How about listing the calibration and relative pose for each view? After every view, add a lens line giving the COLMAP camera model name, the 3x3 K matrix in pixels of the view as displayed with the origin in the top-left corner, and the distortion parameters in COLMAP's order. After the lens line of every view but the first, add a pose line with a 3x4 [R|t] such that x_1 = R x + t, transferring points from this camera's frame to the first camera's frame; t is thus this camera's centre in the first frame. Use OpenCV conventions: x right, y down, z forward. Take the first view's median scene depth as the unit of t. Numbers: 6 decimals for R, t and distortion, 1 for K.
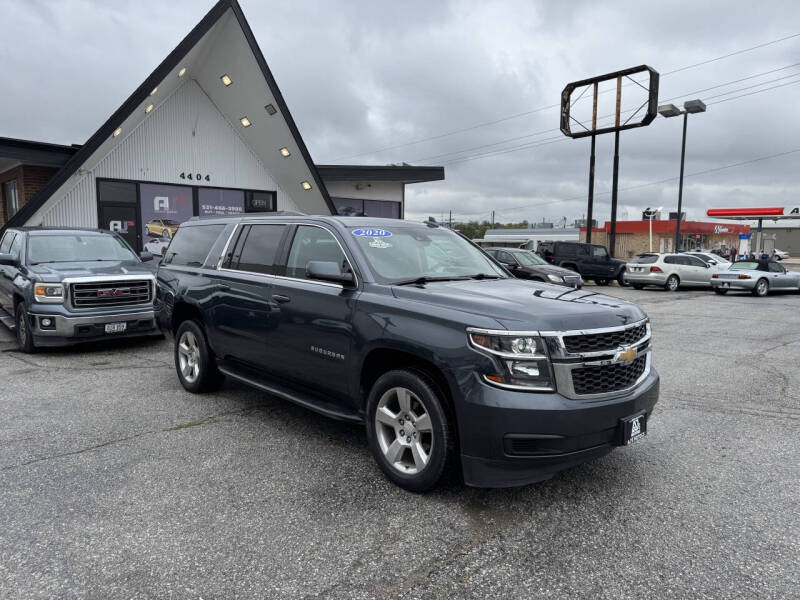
lens RADIAL K [[560.5, 0, 402.9], [0, 560.5, 302.6], [0, 0, 1]] dist [0.078287, -0.102875]
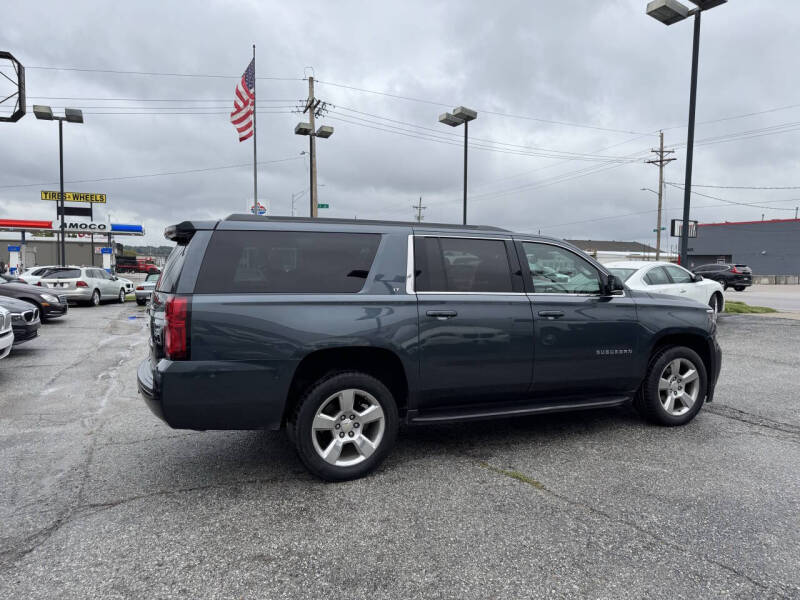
lens RADIAL K [[560.5, 0, 402.9], [0, 560.5, 302.6], [0, 0, 1]] dist [0.078287, -0.102875]
pose [[0.312788, -0.069510, 0.947276, -0.372174], [0.089990, 0.995001, 0.043297, -0.028288], [-0.945550, 0.071703, 0.317480, 0.274182]]
